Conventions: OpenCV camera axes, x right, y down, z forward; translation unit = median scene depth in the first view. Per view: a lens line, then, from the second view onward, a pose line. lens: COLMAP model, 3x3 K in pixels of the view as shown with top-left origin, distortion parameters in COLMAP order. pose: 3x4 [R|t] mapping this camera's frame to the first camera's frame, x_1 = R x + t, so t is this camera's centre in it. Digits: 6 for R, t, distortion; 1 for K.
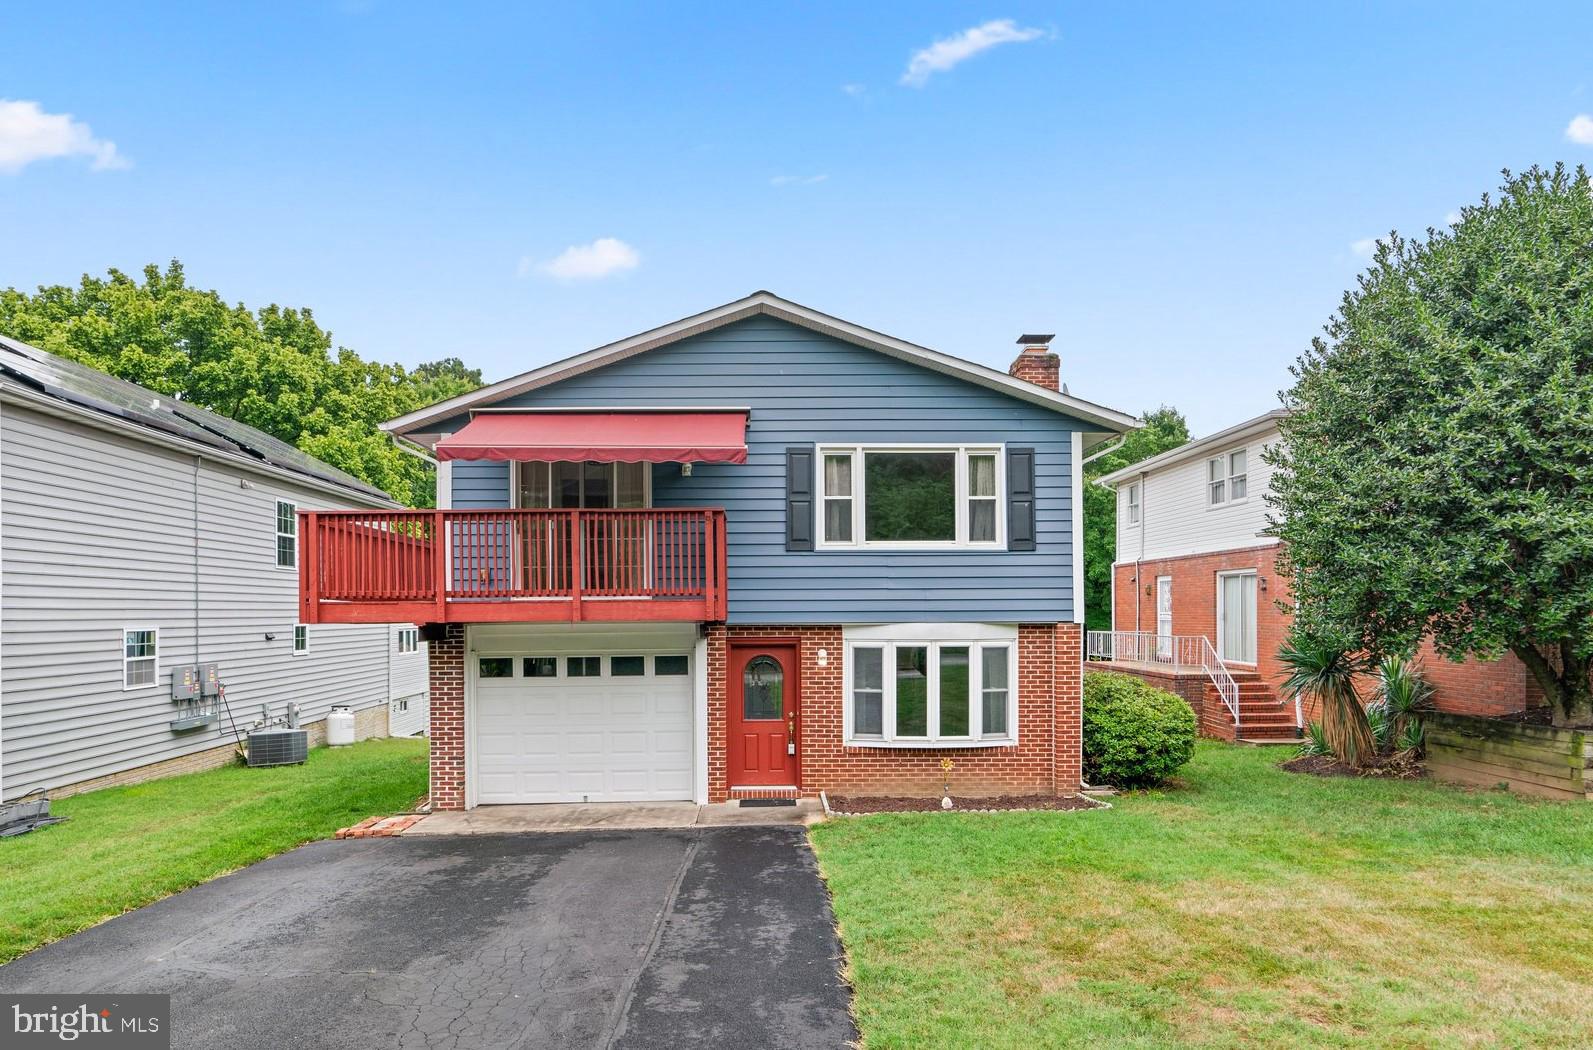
lens RADIAL K [[836.9, 0, 788.3], [0, 836.9, 577.4], [0, 0, 1]] dist [-0.005452, -0.000270]
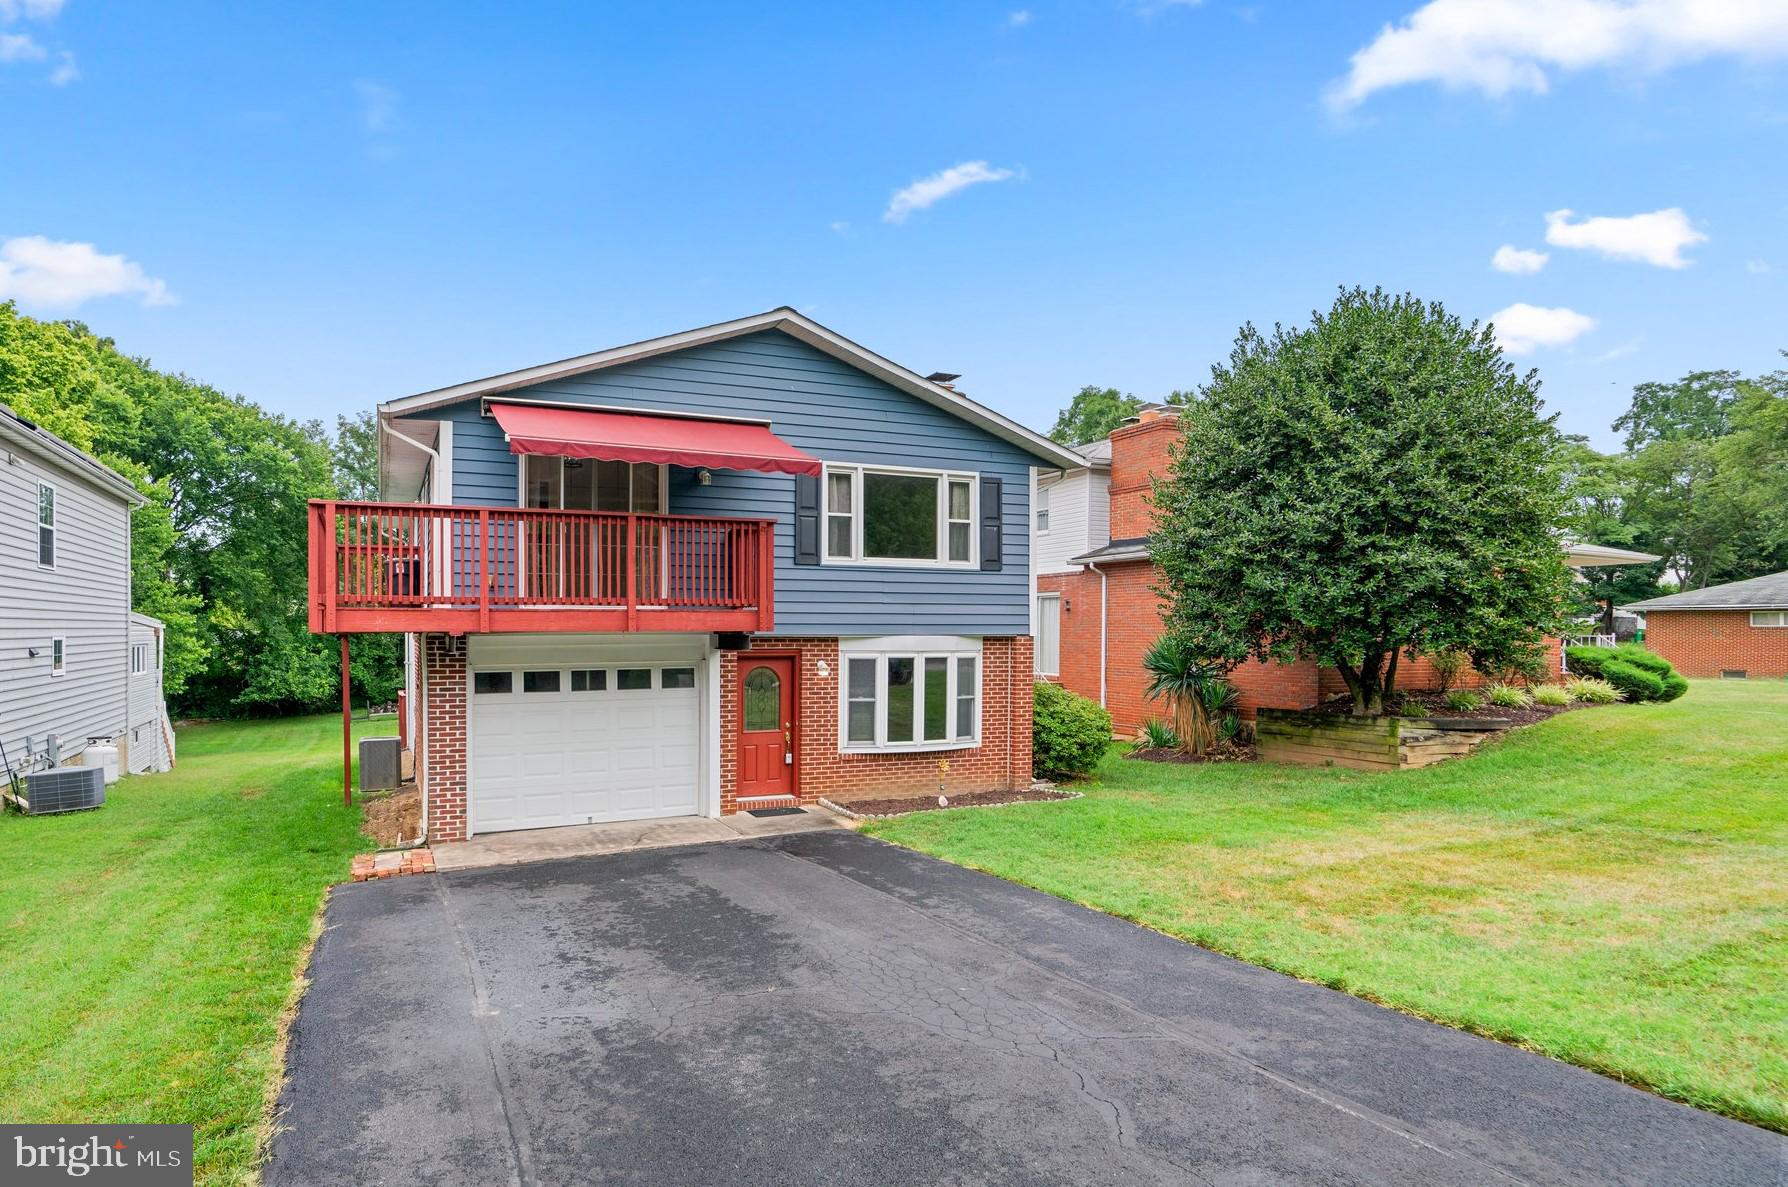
lens RADIAL K [[811.4, 0, 893.1], [0, 811.4, 599.5], [0, 0, 1]] dist [-0.007372, 0.003045]
pose [[0.949126, 0.016726, 0.314452, -0.197133], [-0.018752, 0.999818, 0.003419, 0.005791], [-0.314337, -0.009141, 0.949267, 0.023651]]
